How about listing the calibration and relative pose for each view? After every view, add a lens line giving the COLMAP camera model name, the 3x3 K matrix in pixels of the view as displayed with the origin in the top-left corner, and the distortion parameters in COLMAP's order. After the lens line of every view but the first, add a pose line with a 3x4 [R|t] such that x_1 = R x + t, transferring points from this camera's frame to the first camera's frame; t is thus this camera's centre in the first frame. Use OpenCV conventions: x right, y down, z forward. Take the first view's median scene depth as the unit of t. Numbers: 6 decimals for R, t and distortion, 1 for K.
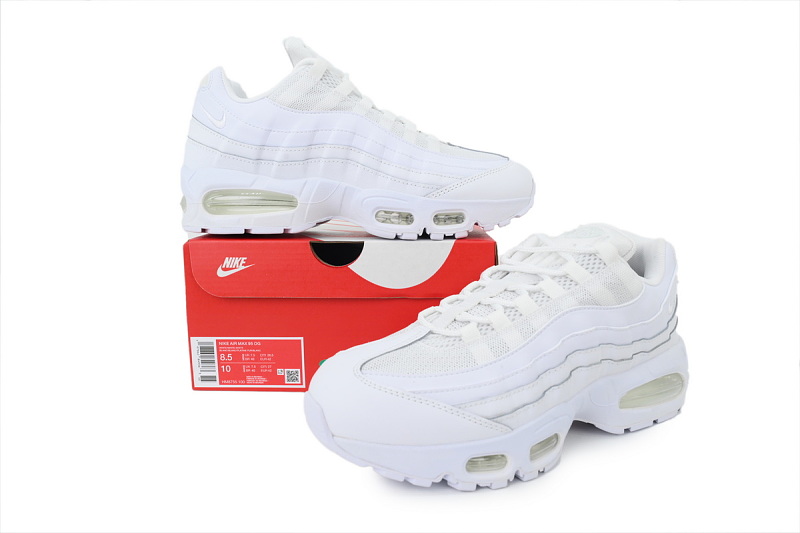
lens RADIAL K [[557.1, 0, 400.0], [0, 557.1, 266.5], [0, 0, 1]] dist [0.000526, 0.000078]
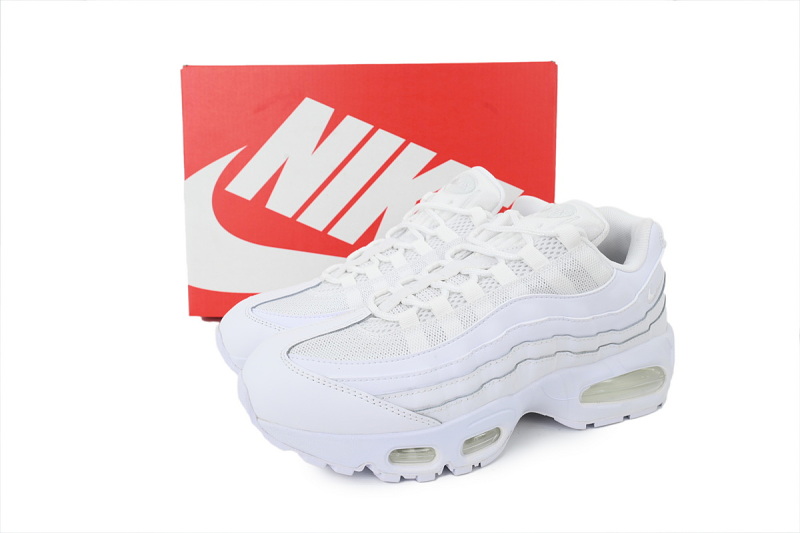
lens RADIAL K [[557.1, 0, 400.0], [0, 557.1, 266.5], [0, 0, 1]] dist [0.000526, 0.000078]
pose [[0.992341, 0.030261, -0.119767, 0.220644], [-0.020898, 0.996681, 0.078677, -0.043978], [0.121750, -0.075572, 0.989680, 0.063068]]
